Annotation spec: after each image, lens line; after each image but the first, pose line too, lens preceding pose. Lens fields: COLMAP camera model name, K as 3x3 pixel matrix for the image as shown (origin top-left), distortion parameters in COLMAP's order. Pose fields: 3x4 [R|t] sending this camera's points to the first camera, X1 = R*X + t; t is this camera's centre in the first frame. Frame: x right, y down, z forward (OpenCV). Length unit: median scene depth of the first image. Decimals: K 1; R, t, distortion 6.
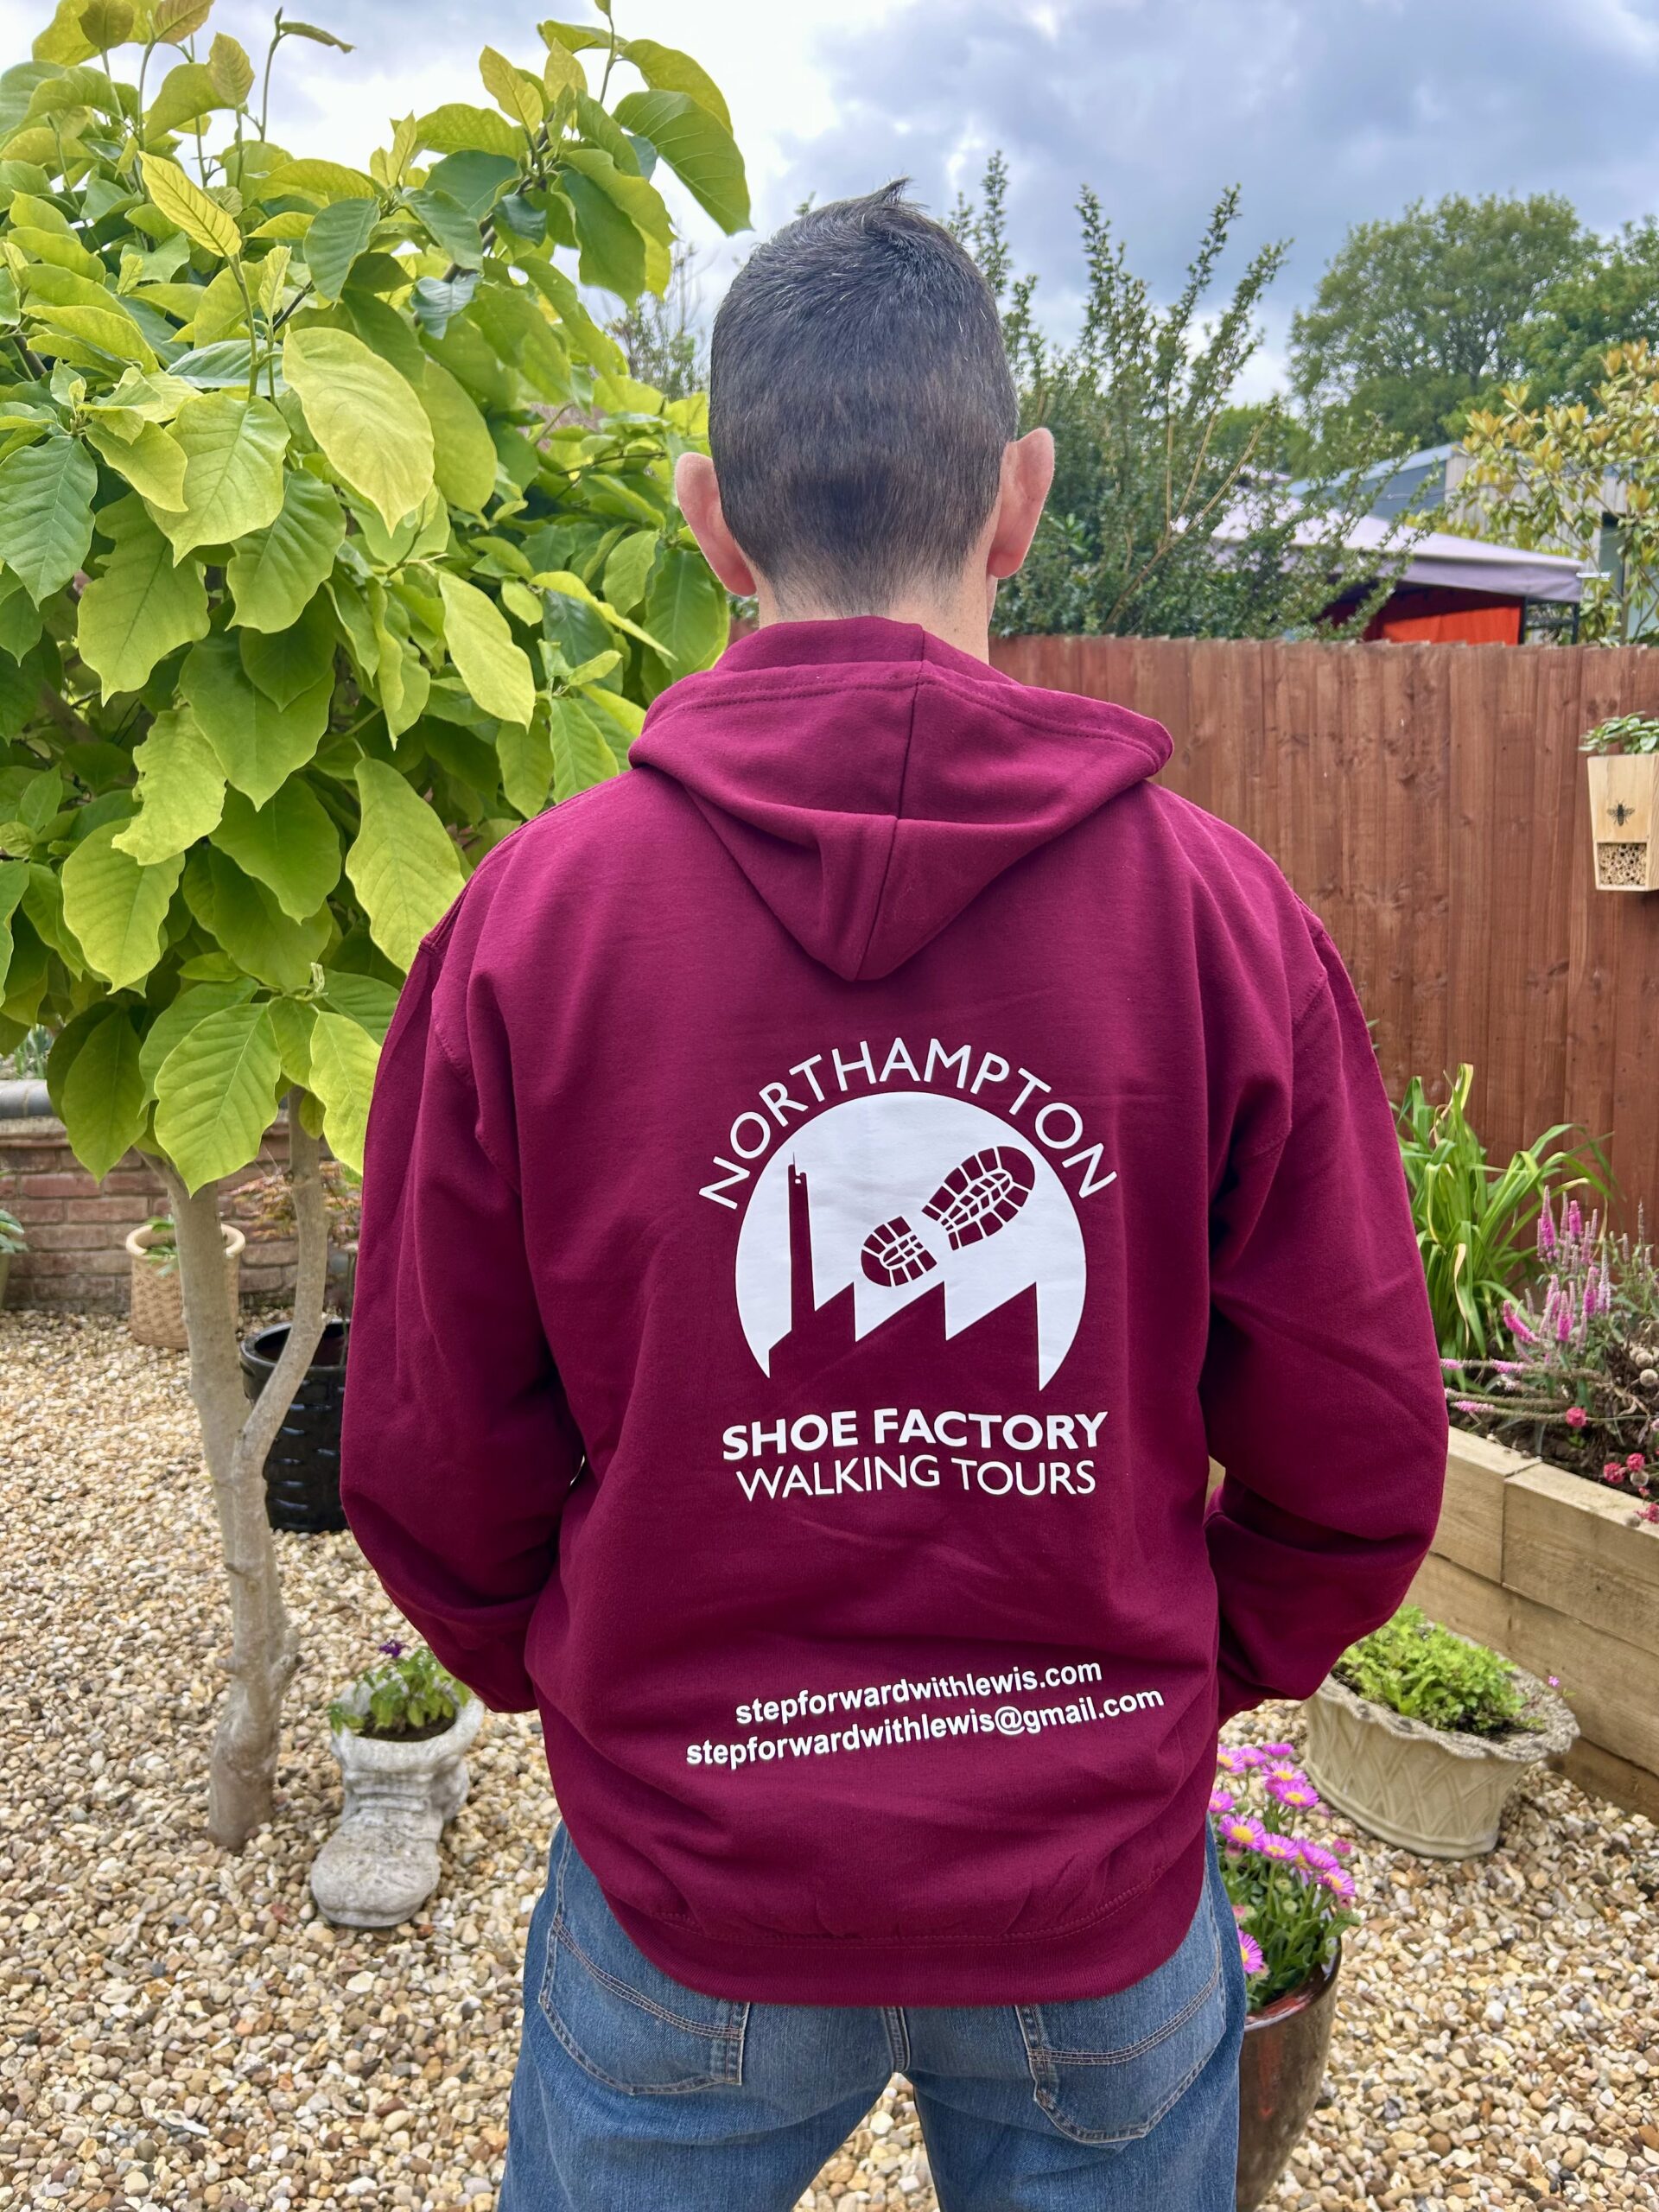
lens RADIAL K [[1669.1, 0, 834.5], [0, 1669.1, 1109.1], [0, 0, 1]] dist [0.028542, -0.030915]
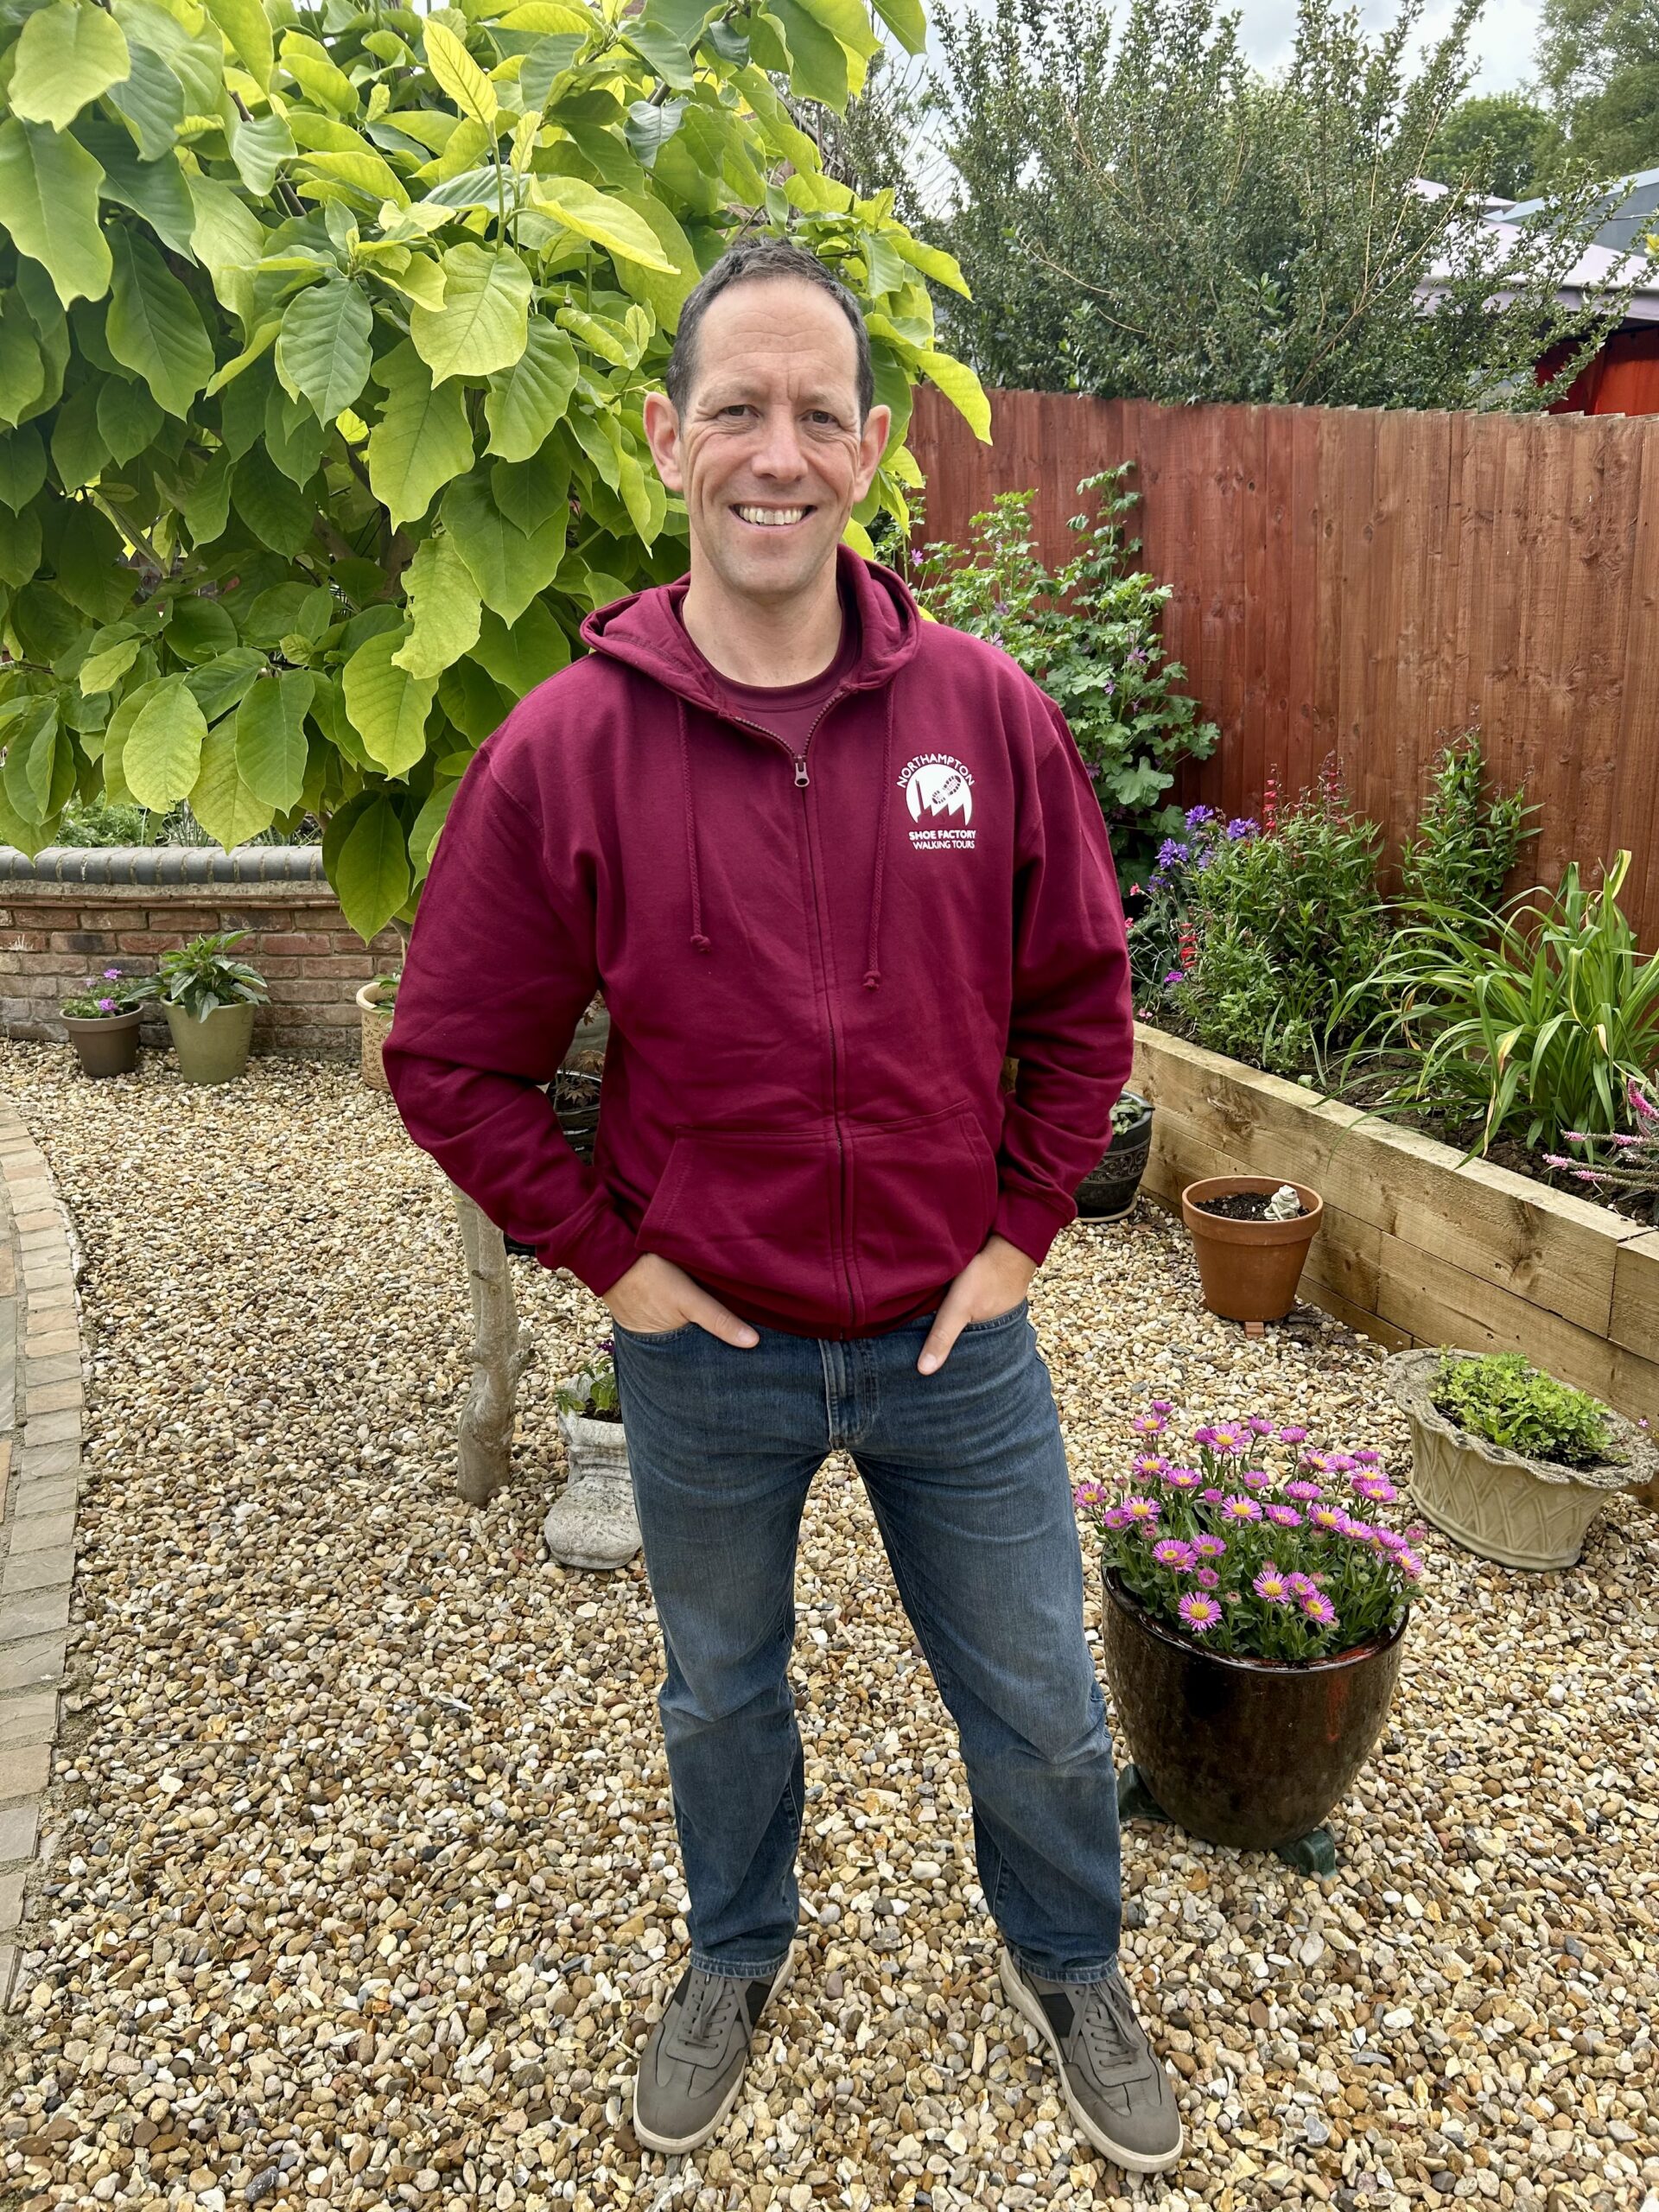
lens RADIAL K [[1646.7, 0, 836.7], [0, 1646.7, 1115.9], [0, 0, 1]] dist [0.031166, -0.035108]
pose [[0.994650, 0.028166, -0.099385, 0.005662], [-0.013677, 0.989547, 0.143558, -0.007012], [0.102390, -0.141430, 0.984639, -0.101415]]
